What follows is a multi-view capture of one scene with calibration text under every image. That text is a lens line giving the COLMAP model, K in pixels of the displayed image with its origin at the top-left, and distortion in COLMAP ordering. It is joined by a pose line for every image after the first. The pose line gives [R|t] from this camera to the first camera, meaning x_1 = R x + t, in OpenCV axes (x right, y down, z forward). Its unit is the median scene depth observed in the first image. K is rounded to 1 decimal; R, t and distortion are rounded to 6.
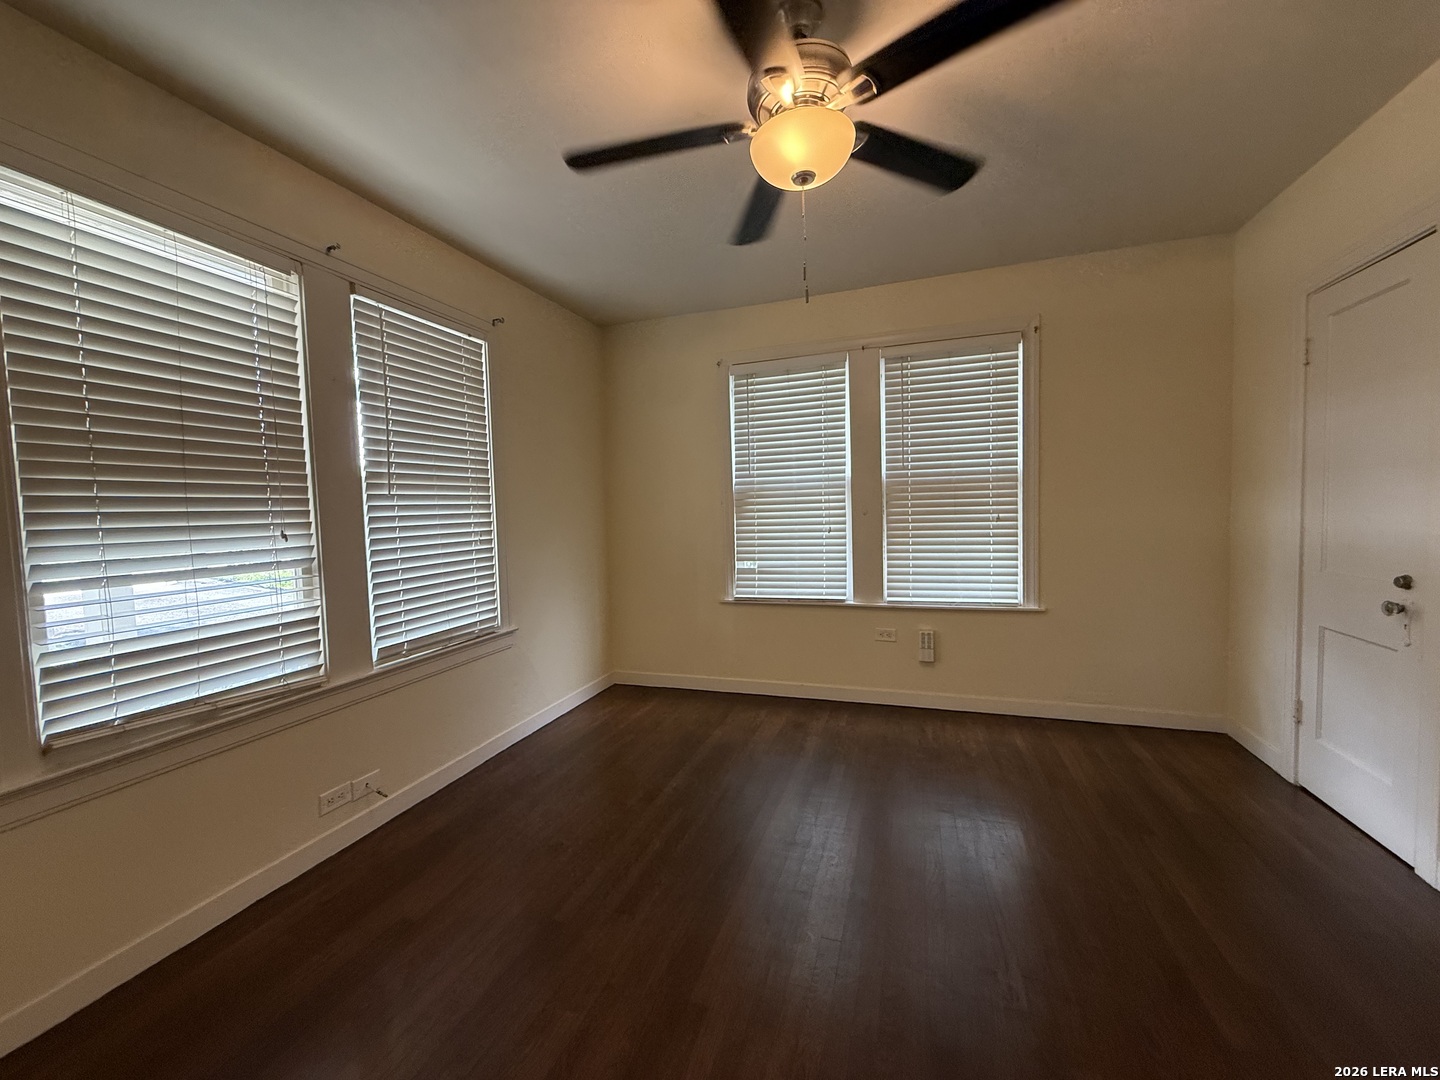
lens RADIAL K [[575.0, 0, 717.8], [0, 575.0, 535.5], [0, 0, 1]] dist [-0.000409, 0.000117]
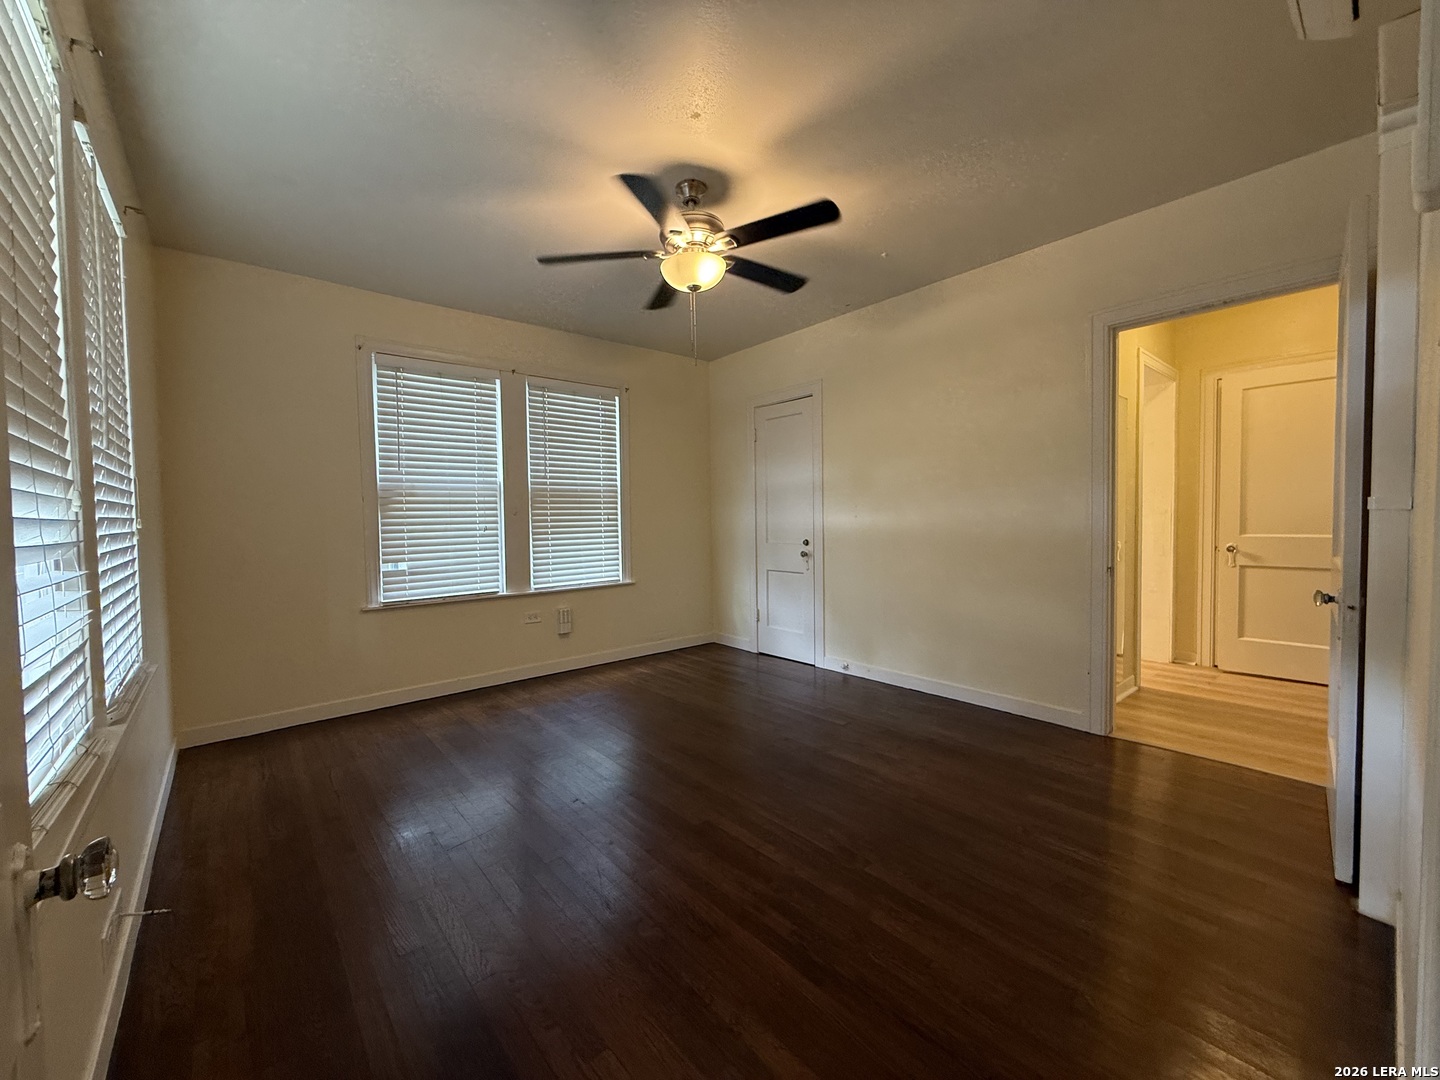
lens RADIAL K [[575.0, 0, 717.8], [0, 575.0, 535.5], [0, 0, 1]] dist [-0.000409, 0.000117]
pose [[0.505402, -0.005885, 0.862864, -0.533042], [0.043126, 0.998899, -0.018447, 0.043257], [-0.861806, 0.046535, 0.505100, 0.071646]]
